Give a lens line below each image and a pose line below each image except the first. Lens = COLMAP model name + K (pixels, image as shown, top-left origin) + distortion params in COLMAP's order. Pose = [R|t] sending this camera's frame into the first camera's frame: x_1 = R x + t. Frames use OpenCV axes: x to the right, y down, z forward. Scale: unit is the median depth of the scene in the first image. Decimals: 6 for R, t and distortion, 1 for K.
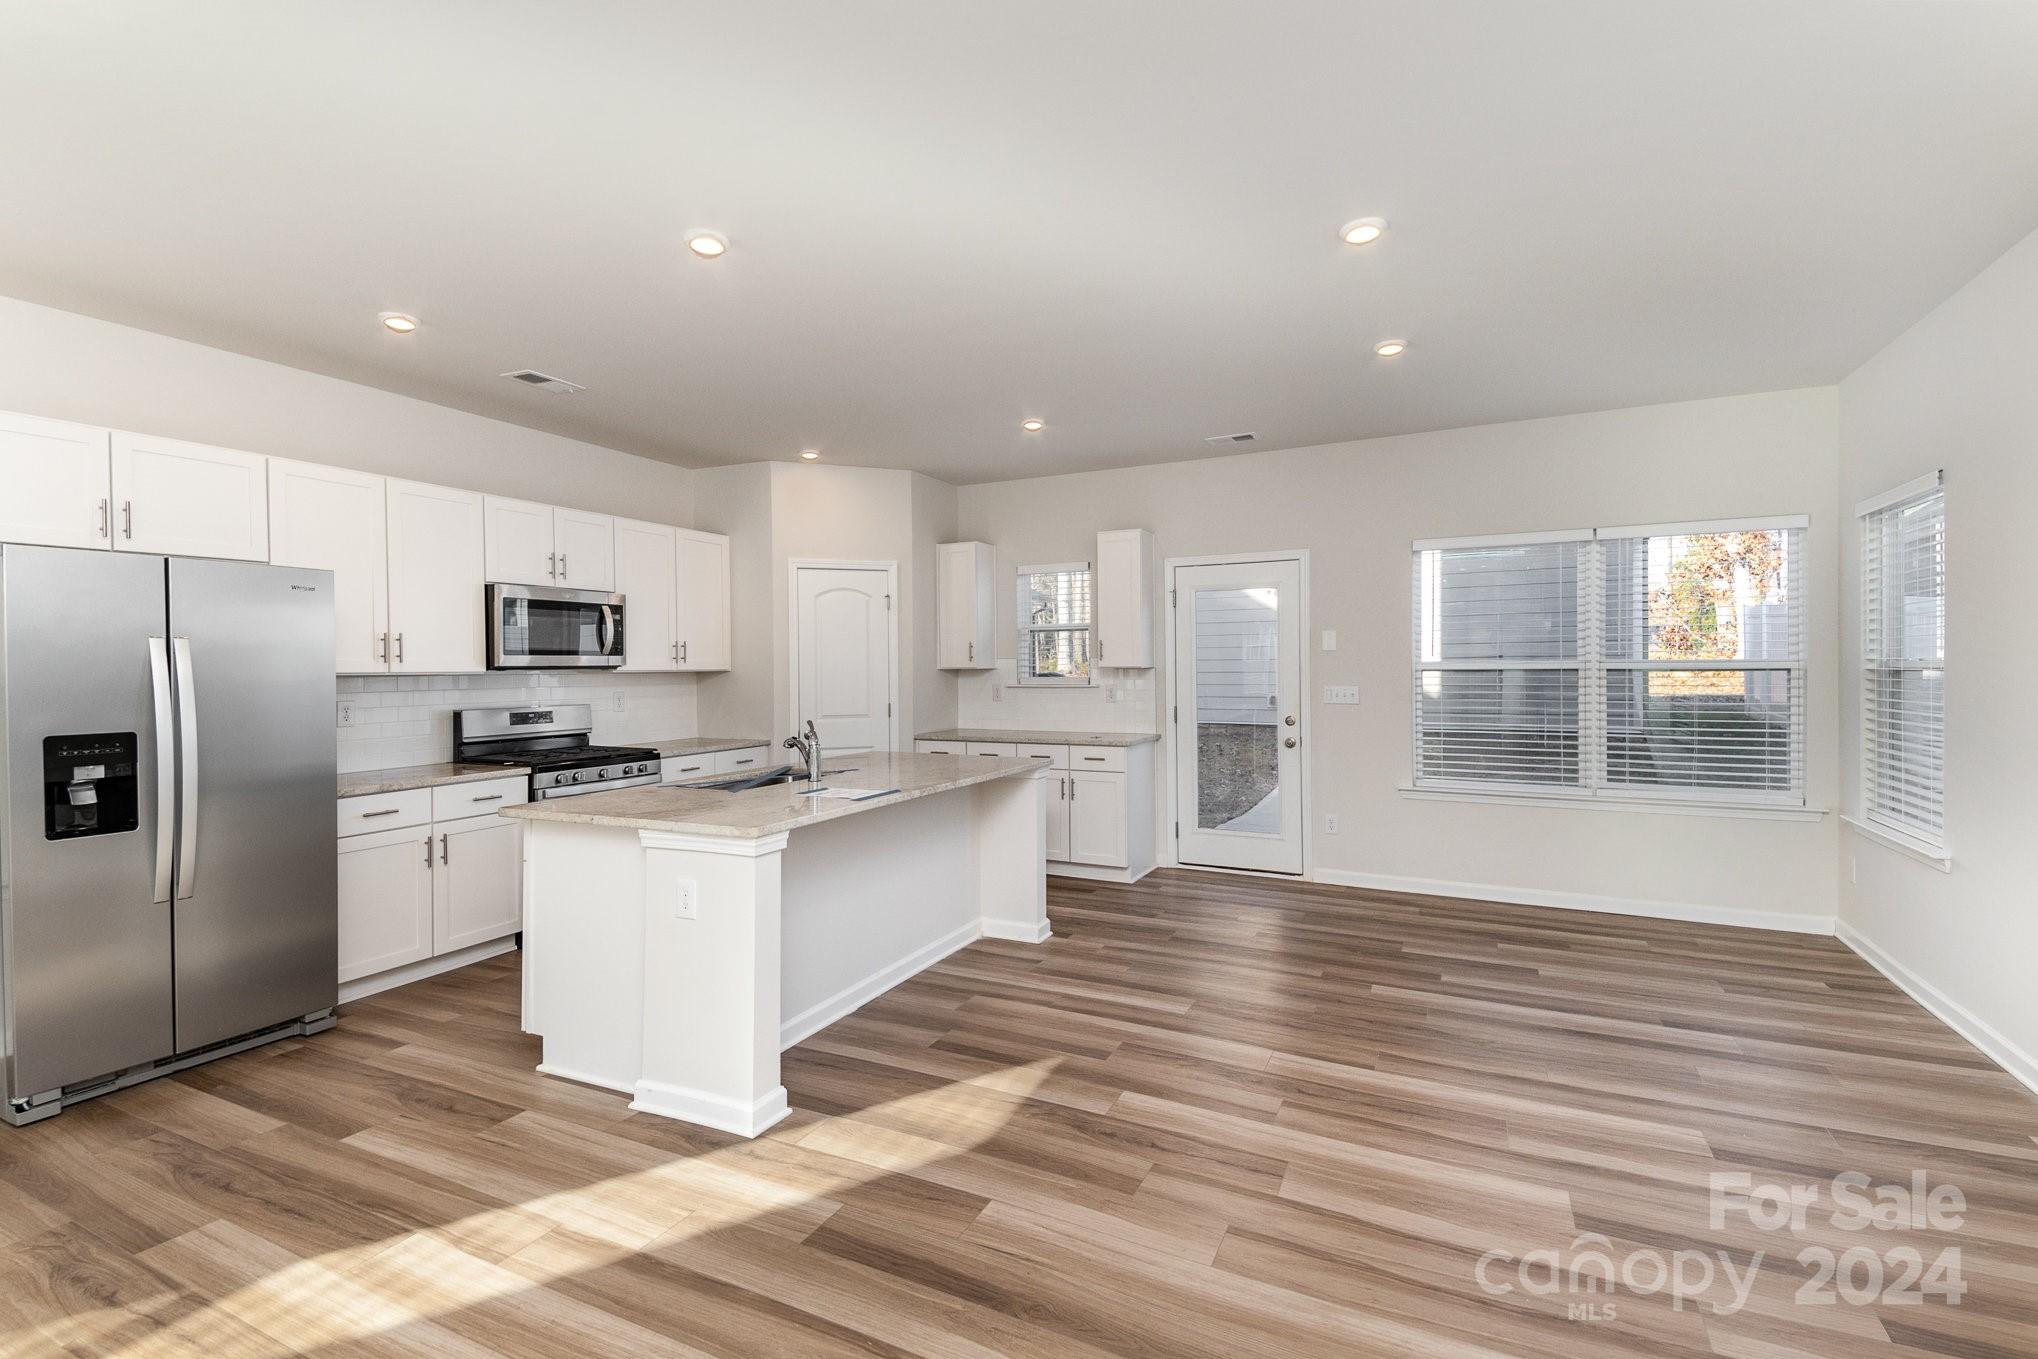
lens RADIAL K [[930.5, 0, 1009.7], [0, 930.5, 660.4], [0, 0, 1]] dist [0.023025, -0.000180]
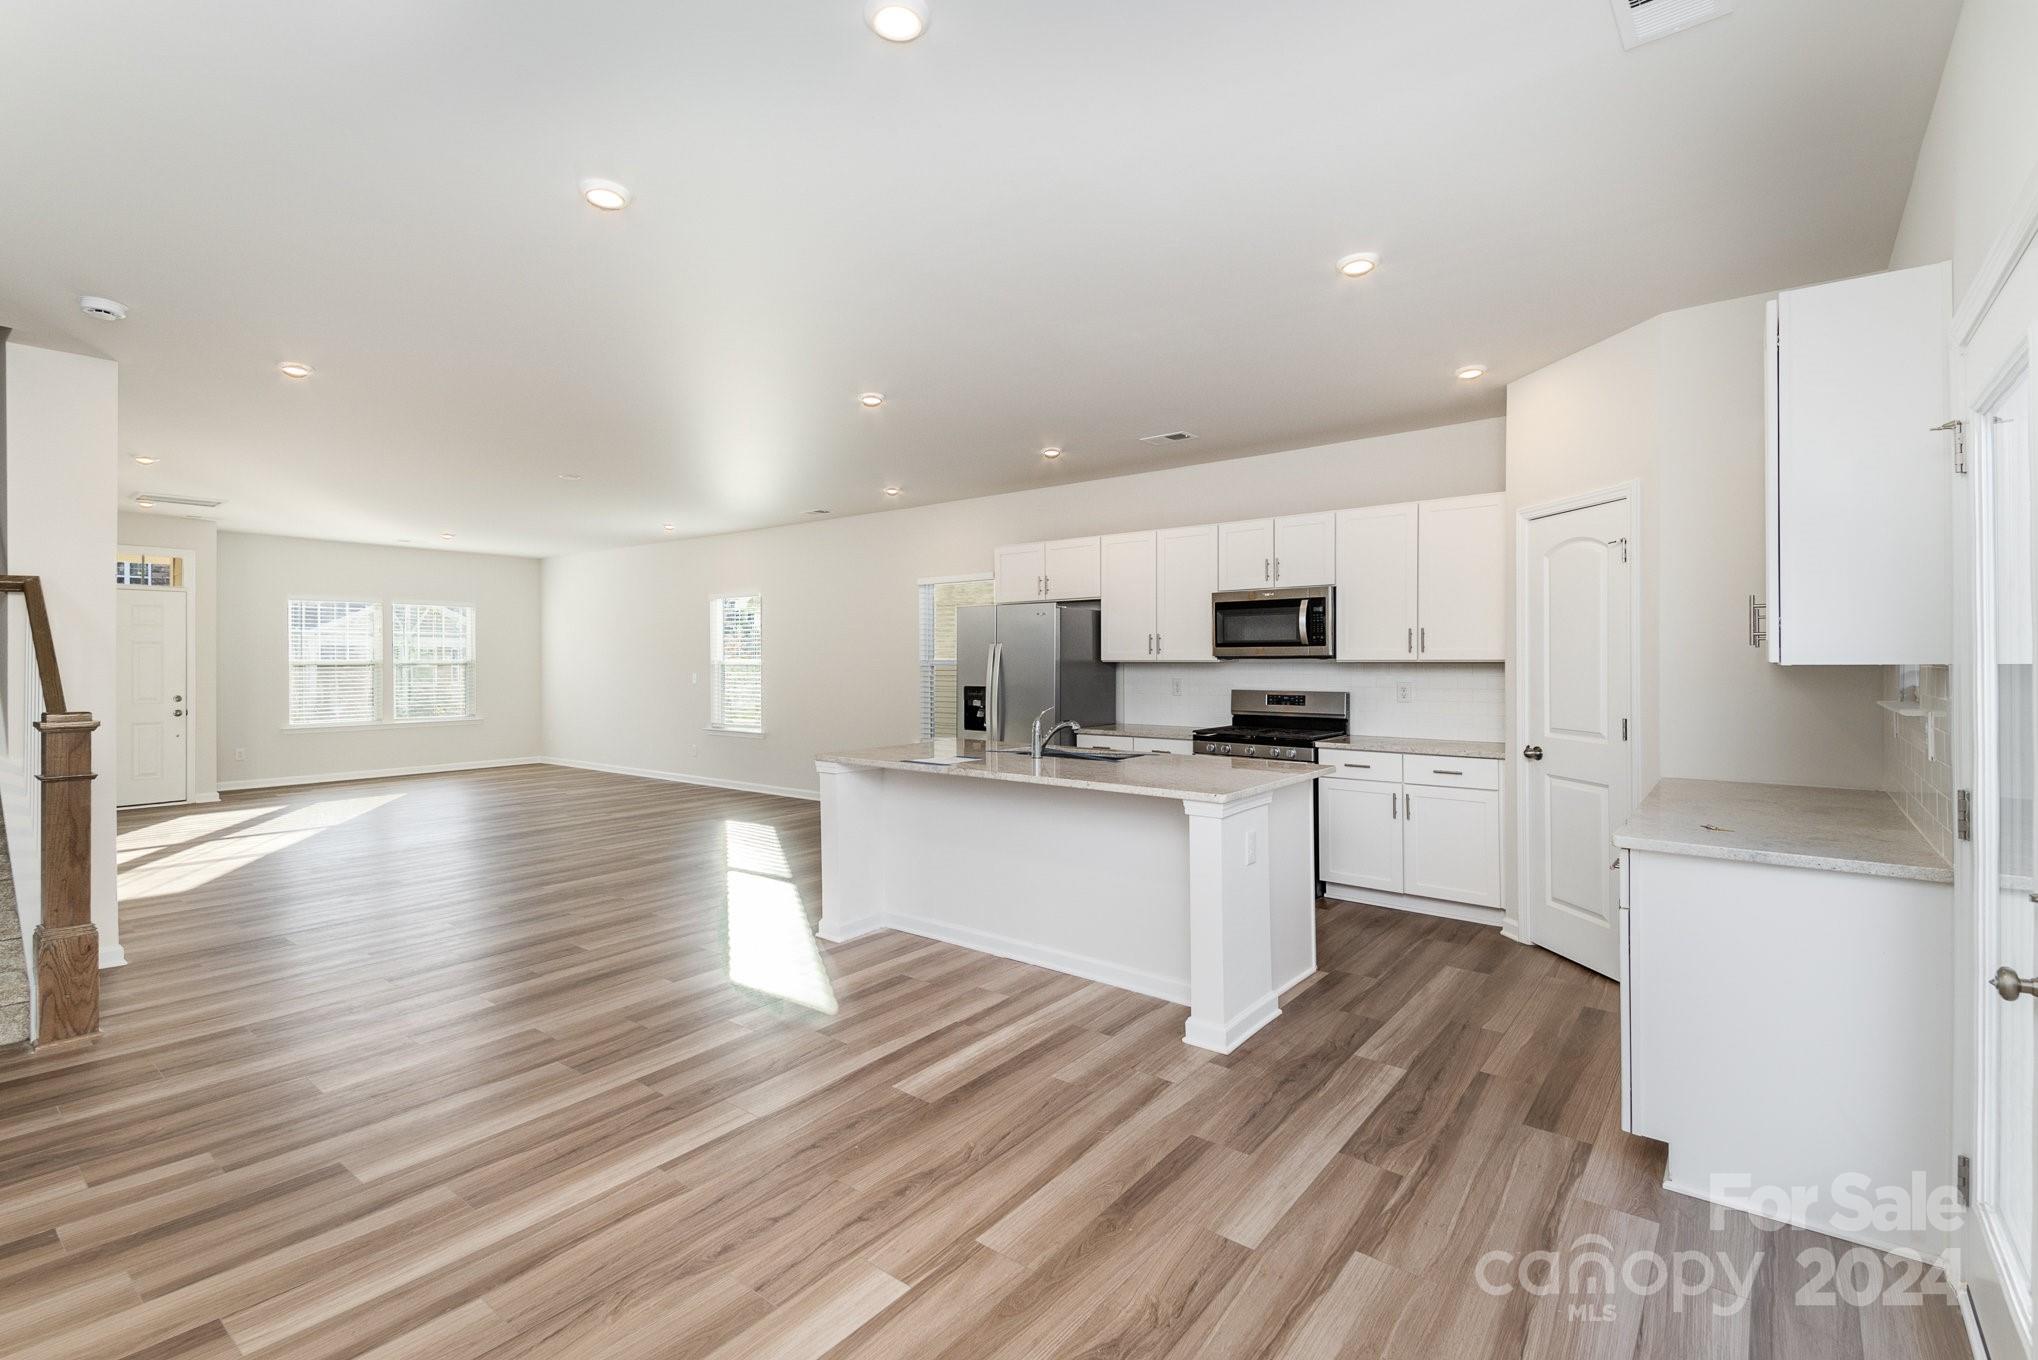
lens RADIAL K [[930.5, 0, 1009.7], [0, 930.5, 660.9], [0, 0, 1]] dist [0.023025, -0.000180]
pose [[-0.213597, 0.009666, -0.976874, 0.971257], [0.007686, 0.999937, 0.008213, 0.000166], [0.976892, -0.005754, -0.213658, 1.290124]]
